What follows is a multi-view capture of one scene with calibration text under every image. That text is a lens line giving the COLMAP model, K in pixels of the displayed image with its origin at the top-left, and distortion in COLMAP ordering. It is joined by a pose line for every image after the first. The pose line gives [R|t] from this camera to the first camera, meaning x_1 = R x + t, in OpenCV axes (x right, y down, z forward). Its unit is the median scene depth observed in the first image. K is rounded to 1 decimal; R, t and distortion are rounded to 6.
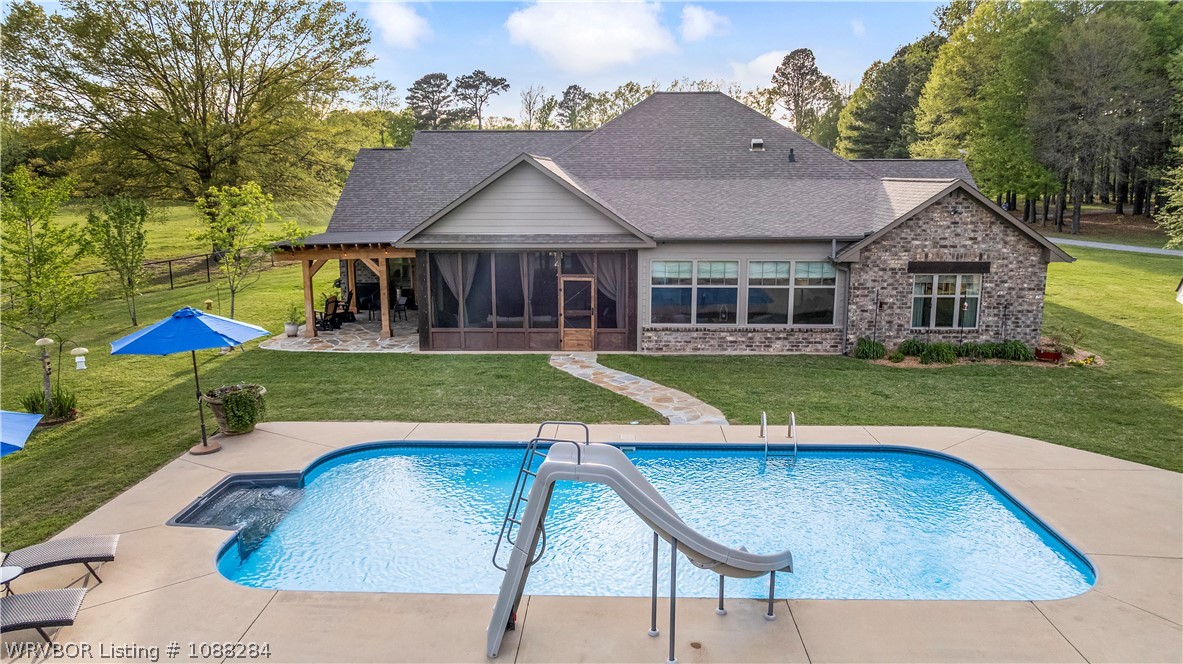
lens RADIAL K [[829.4, 0, 591.5], [0, 829.4, 332.0], [0, 0, 1]] dist [-0.014353, -0.004808]
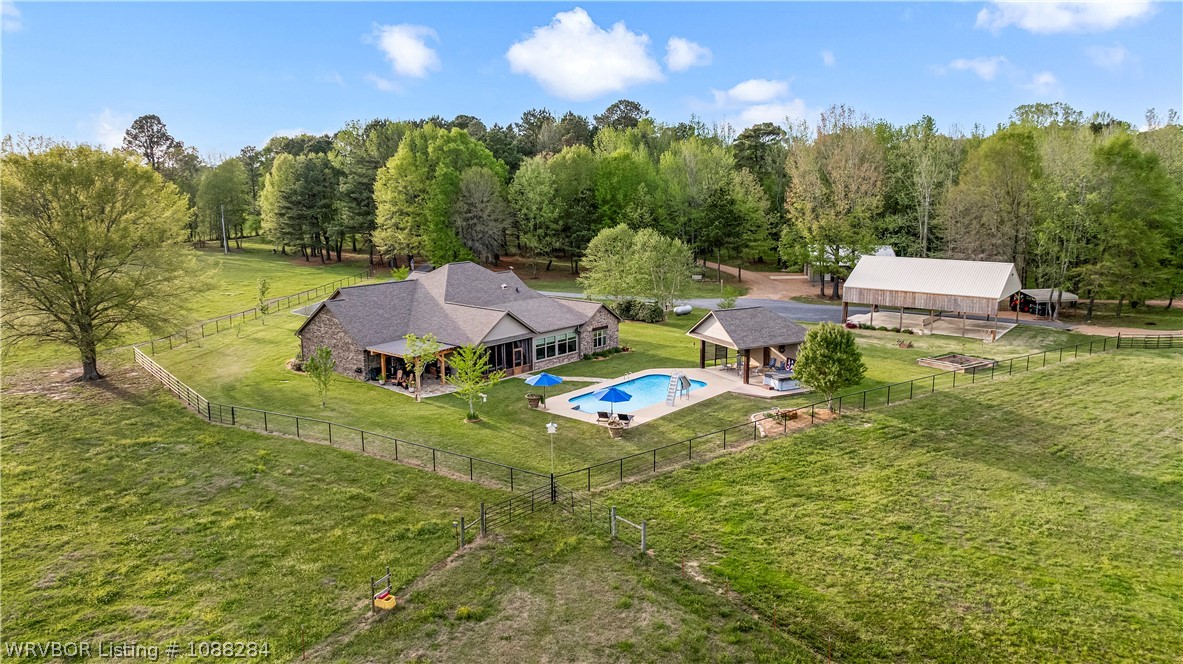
lens RADIAL K [[829.4, 0, 591.5], [0, 829.4, 332.0], [0, 0, 1]] dist [-0.014353, -0.004808]
pose [[0.617777, -0.143618, 0.773127, -2.094522], [0.149528, 0.986696, 0.063810, -0.272326], [-0.772006, 0.076184, 0.631033, -1.037227]]
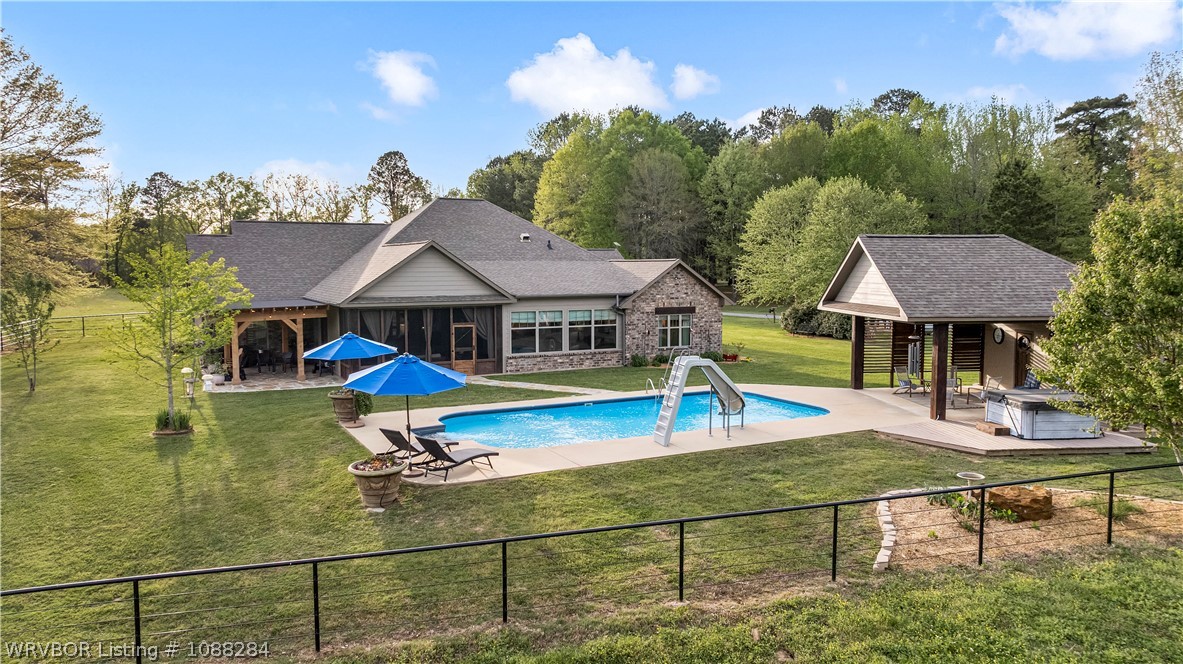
lens RADIAL K [[829.4, 0, 591.5], [0, 829.4, 332.0], [0, 0, 1]] dist [-0.014353, -0.004808]
pose [[0.867516, -0.037971, 0.495958, -0.546551], [0.091531, 0.992241, -0.084137, 0.090492], [-0.488915, 0.118385, 0.864261, -0.371862]]
